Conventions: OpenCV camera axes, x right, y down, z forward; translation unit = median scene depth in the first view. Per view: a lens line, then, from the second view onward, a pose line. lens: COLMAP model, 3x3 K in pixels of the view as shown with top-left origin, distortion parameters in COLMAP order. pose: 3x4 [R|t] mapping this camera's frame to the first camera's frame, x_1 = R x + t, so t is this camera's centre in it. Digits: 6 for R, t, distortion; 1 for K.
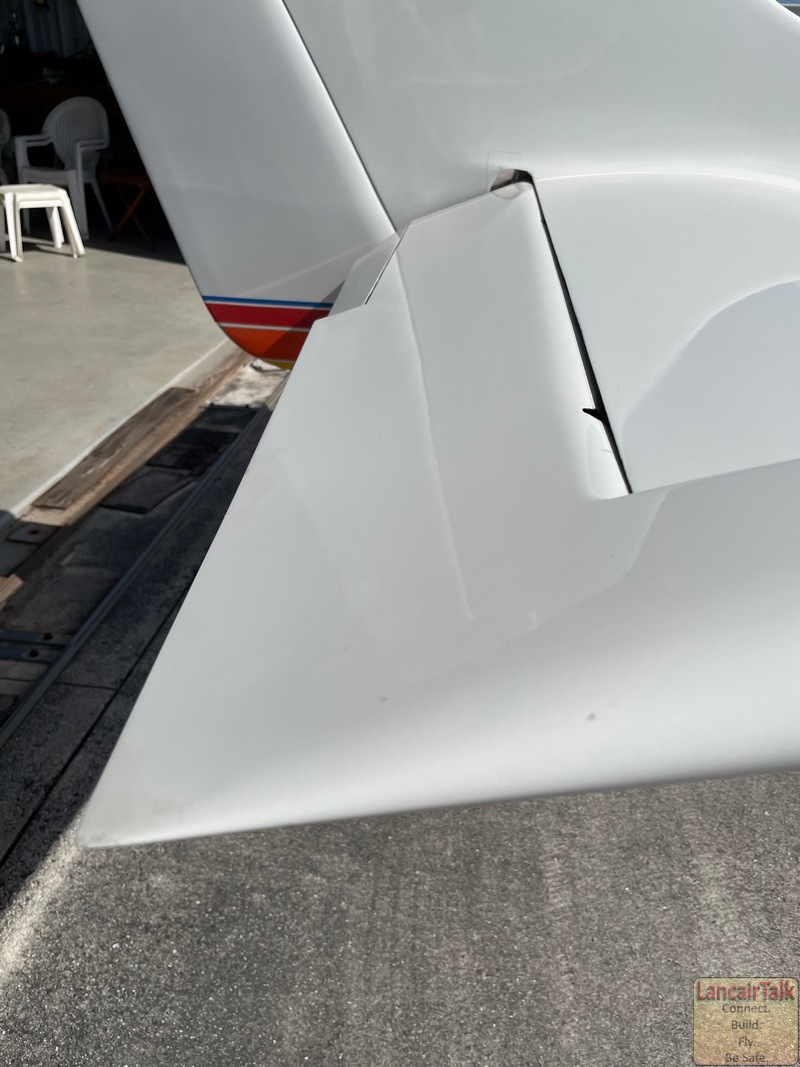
lens RADIAL K [[824.0, 0, 400.0], [0, 824.0, 533.5], [0, 0, 1]] dist [0.078537, -0.127023]
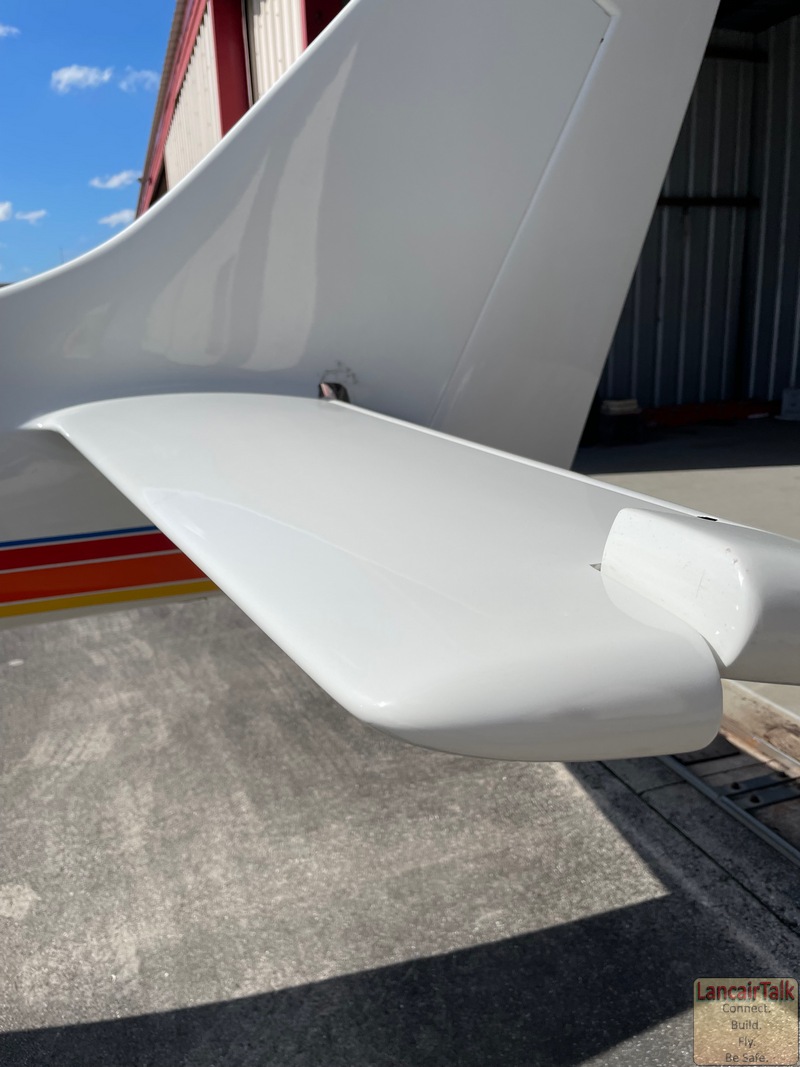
lens RADIAL K [[824.0, 0, 400.0], [0, 824.0, 533.5], [0, 0, 1]] dist [0.078537, -0.127023]
pose [[-0.899985, 0.112828, -0.421067, 0.498380], [-0.192636, 0.763556, 0.616339, -0.915832], [0.391048, 0.635808, -0.665454, 1.764018]]
